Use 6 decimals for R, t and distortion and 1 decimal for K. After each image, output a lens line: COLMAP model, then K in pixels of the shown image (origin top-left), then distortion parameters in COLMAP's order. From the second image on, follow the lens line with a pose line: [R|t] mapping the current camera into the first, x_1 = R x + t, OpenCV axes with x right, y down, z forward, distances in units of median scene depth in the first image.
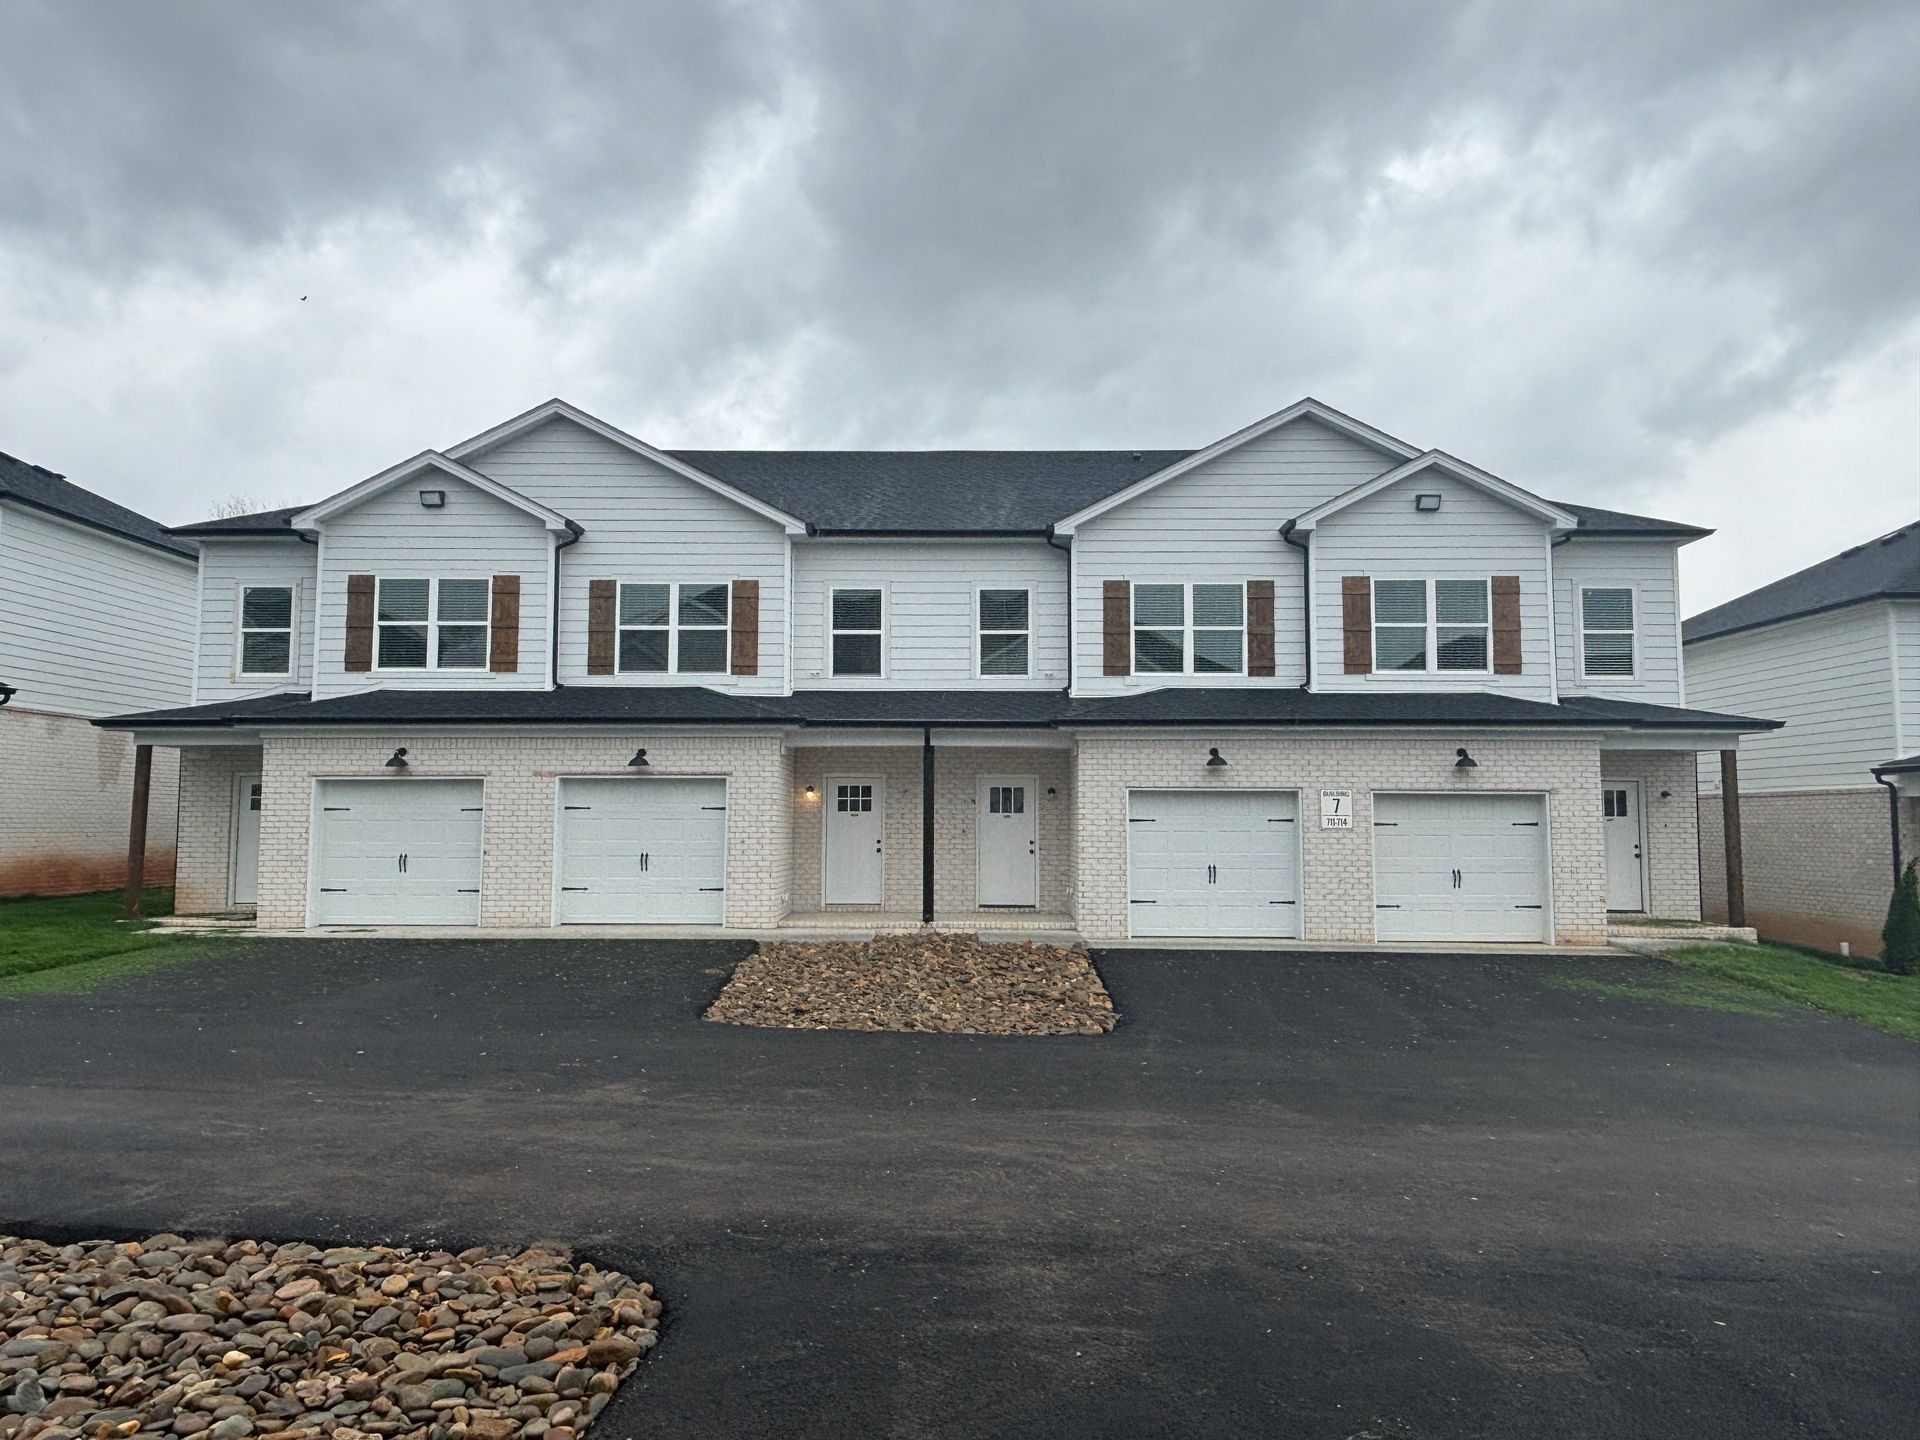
lens RADIAL K [[1272.3, 0, 960.0], [0, 1272.3, 720.0], [0, 0, 1]] dist [-0.002032, -0.002097]
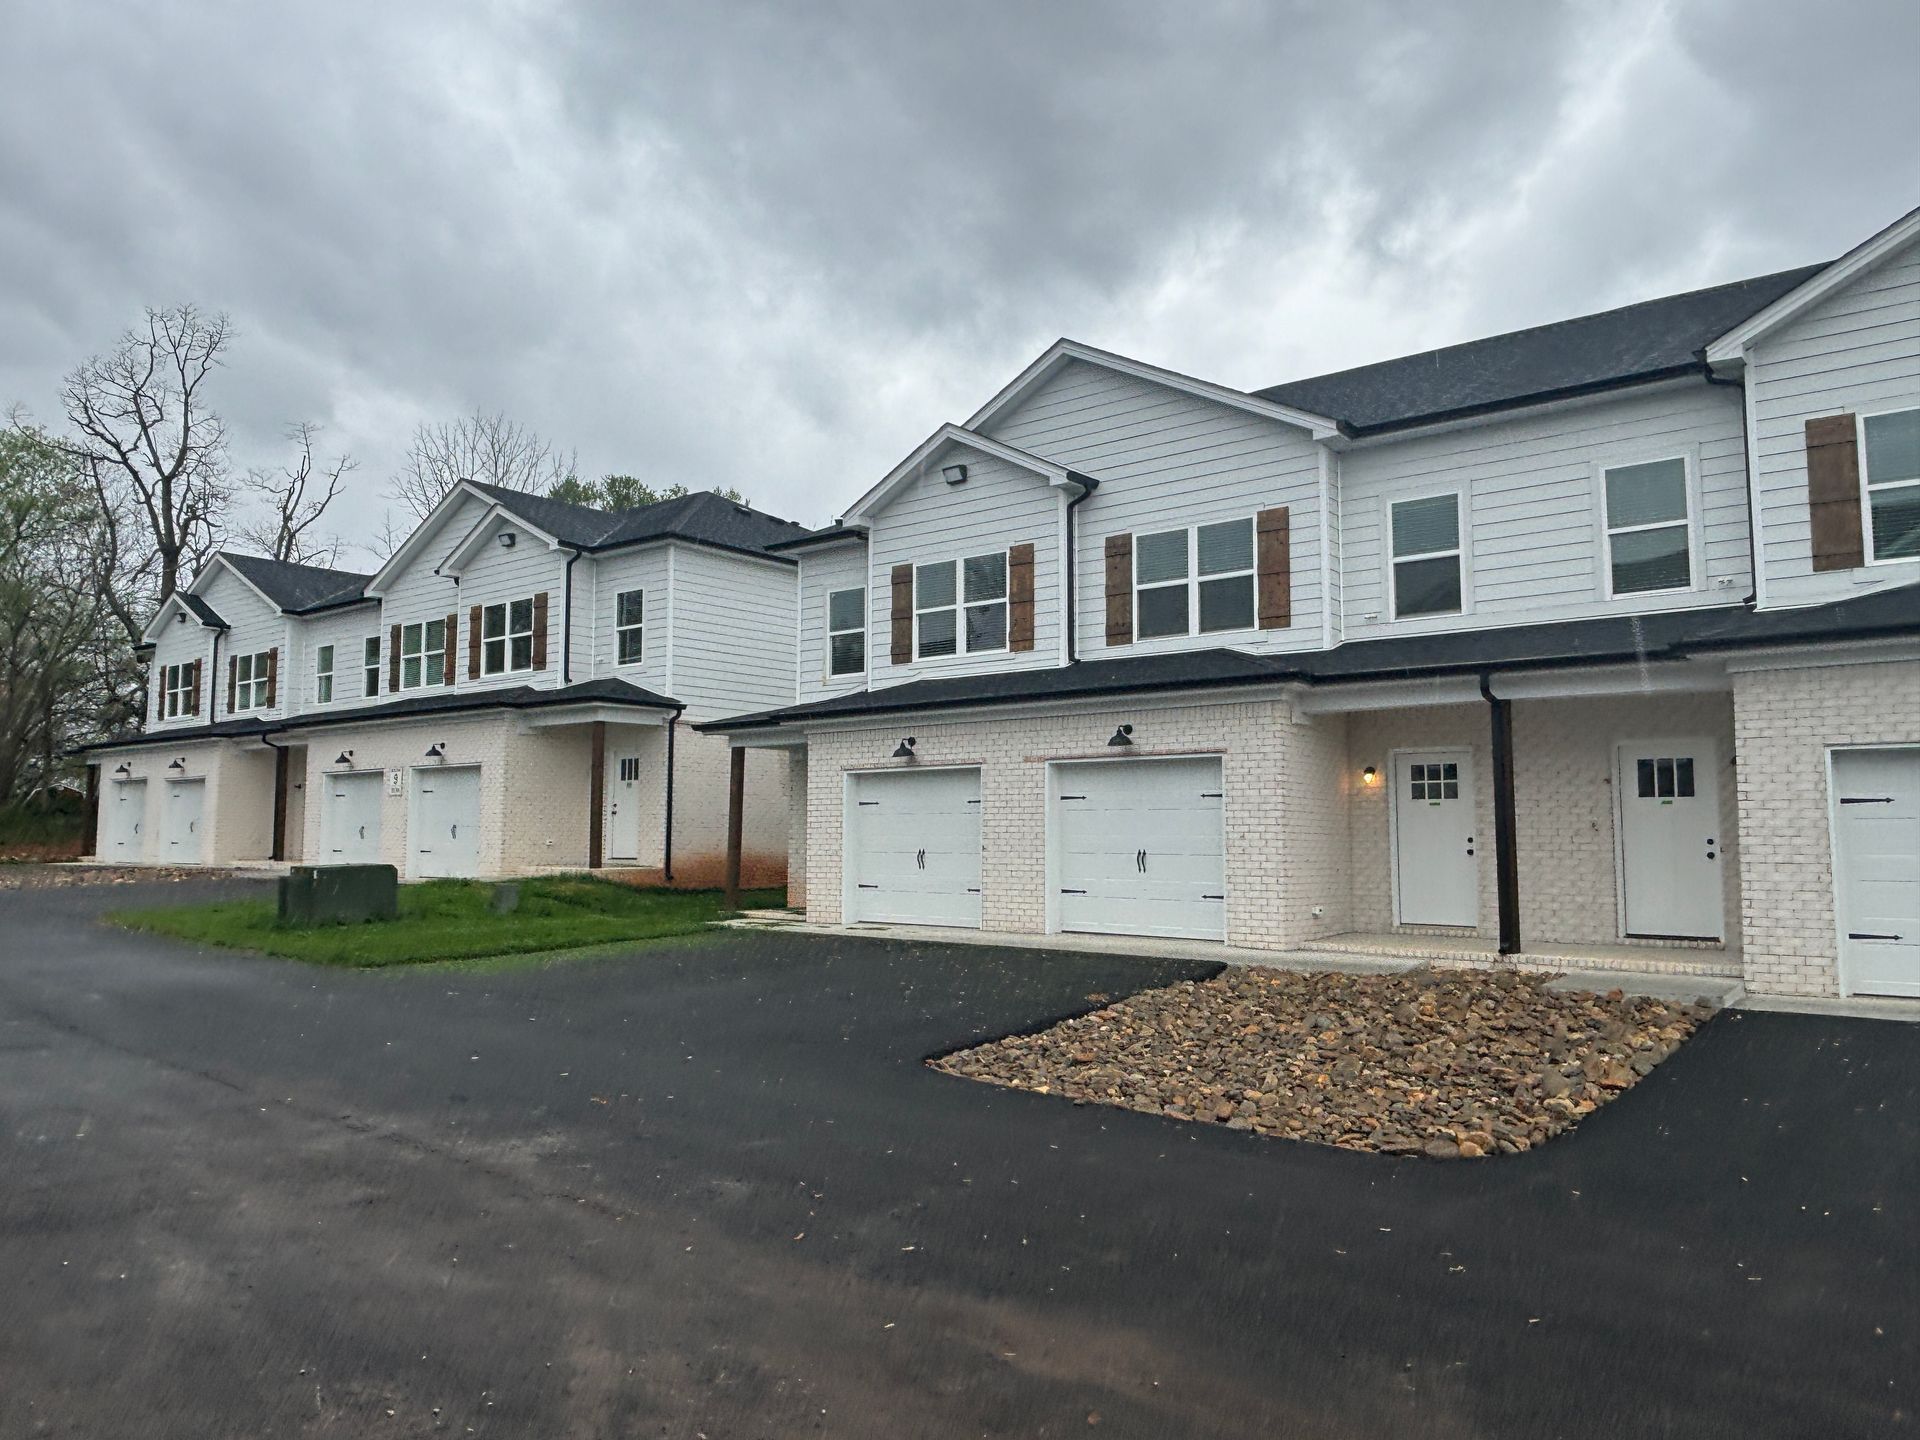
lens RADIAL K [[1361.4, 0, 960.0], [0, 1361.4, 720.0], [0, 0, 1]] dist [0.003542, -0.002284]
pose [[0.761611, -0.057185, -0.645506, 0.224720], [0.046716, 0.998352, -0.033325, 0.040578], [0.646348, -0.004775, 0.763028, 0.227771]]
